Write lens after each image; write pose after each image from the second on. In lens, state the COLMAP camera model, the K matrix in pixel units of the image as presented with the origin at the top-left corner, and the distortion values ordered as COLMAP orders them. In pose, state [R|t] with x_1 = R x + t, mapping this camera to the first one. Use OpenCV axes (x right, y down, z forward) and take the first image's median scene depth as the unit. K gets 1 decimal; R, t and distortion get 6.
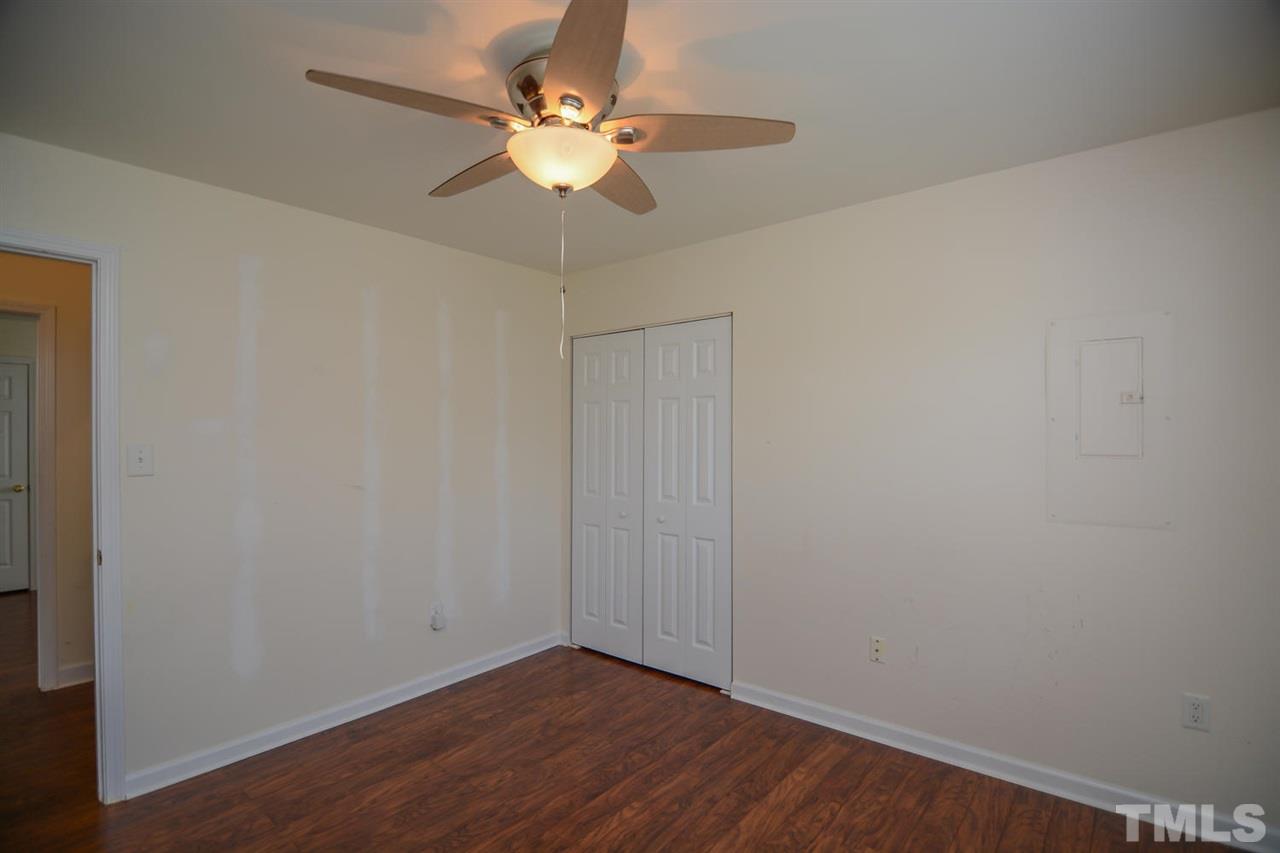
lens RADIAL K [[613.6, 0, 639.2], [0, 613.6, 434.3], [0, 0, 1]] dist [-0.003438, -0.012675]
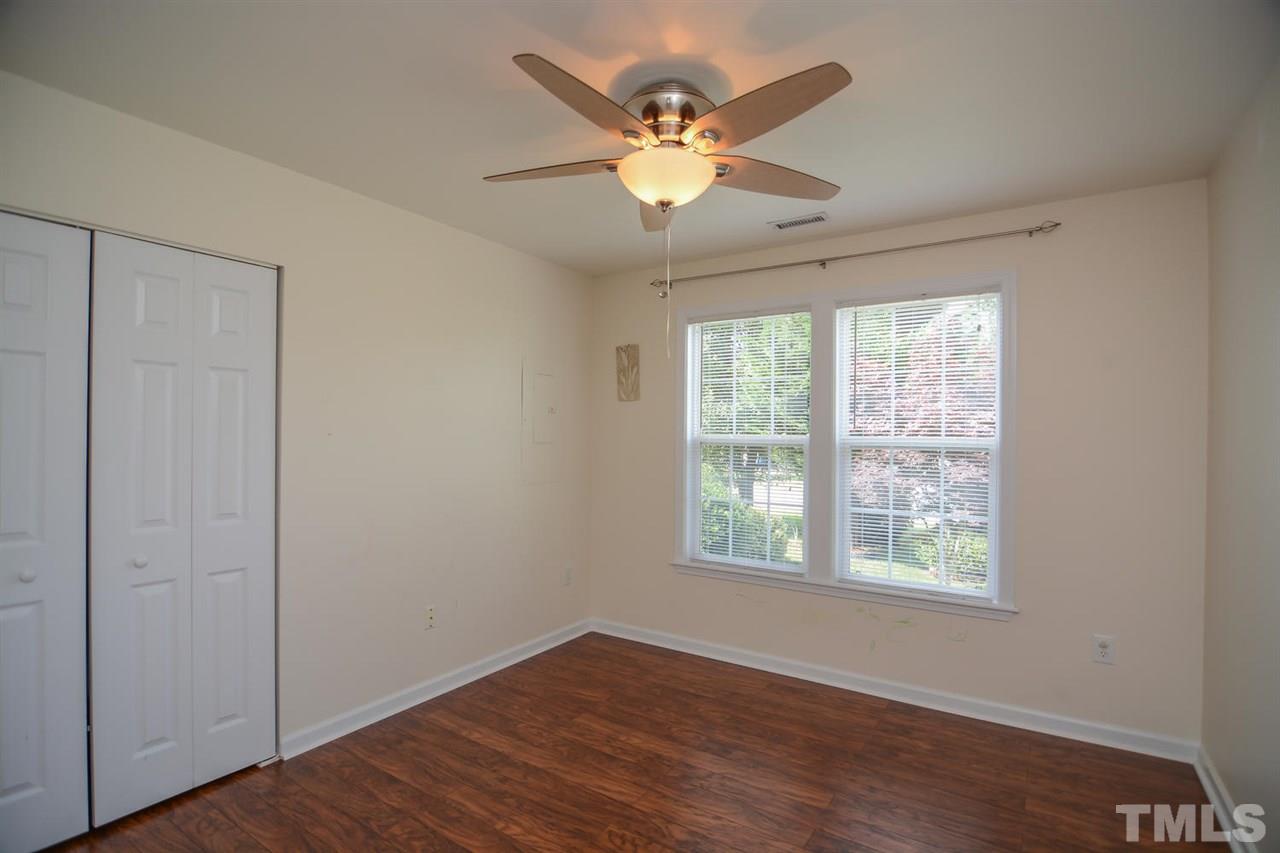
lens RADIAL K [[613.6, 0, 639.2], [0, 613.6, 434.3], [0, 0, 1]] dist [-0.003438, -0.012675]
pose [[-0.104399, 0.004629, 0.994525, -0.876302], [-0.011924, 0.999911, -0.005906, 0.016592], [-0.994464, -0.012475, -0.104334, 0.828310]]
